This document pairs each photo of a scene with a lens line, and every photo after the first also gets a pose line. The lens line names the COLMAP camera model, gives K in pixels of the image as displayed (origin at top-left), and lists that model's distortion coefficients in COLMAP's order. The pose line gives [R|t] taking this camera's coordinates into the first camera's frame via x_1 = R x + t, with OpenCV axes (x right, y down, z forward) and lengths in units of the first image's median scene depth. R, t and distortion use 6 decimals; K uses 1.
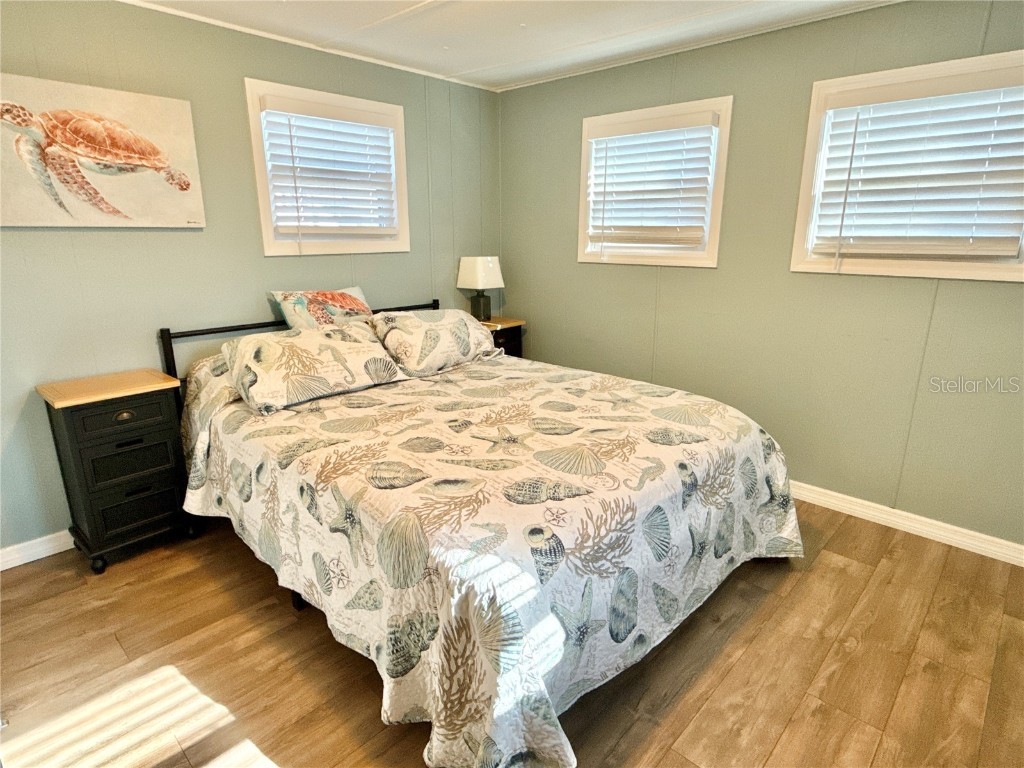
lens RADIAL K [[566.7, 0, 512.0], [0, 566.7, 384.0], [0, 0, 1]] dist [-0.002624, -0.000189]
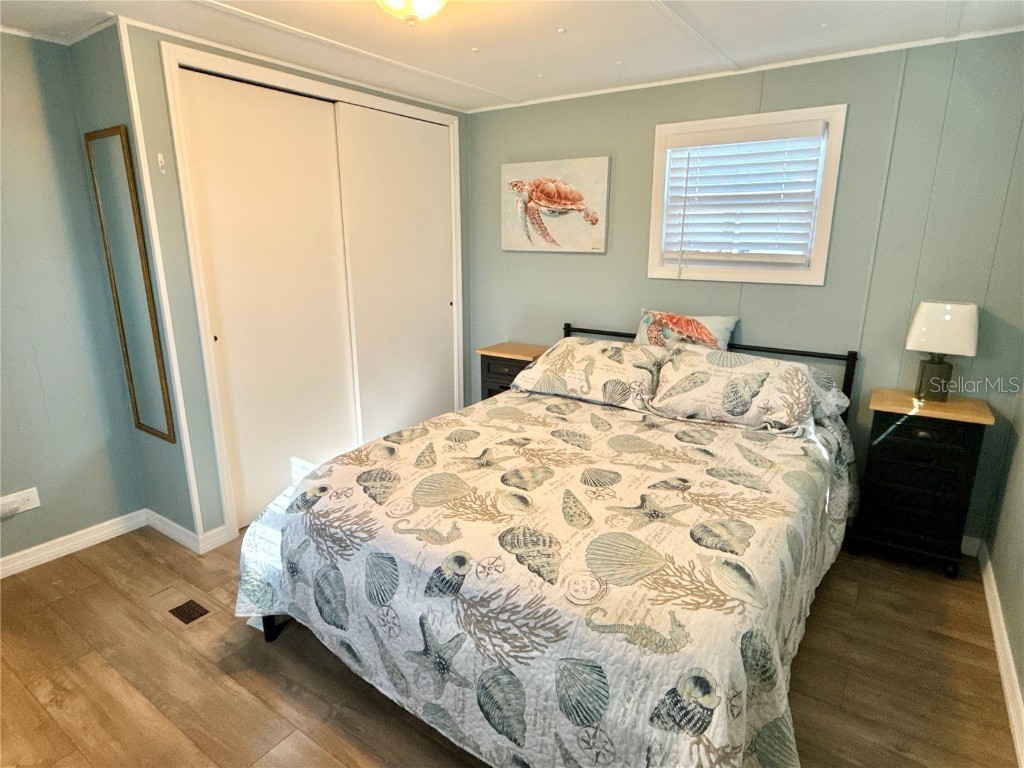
lens RADIAL K [[566.7, 0, 512.0], [0, 566.7, 384.0], [0, 0, 1]] dist [-0.002624, -0.000189]
pose [[0.157323, 0.246249, -0.956353, 0.814545], [-0.261734, 0.944178, 0.200058, -0.220196], [0.952231, 0.218837, 0.212992, 0.661766]]
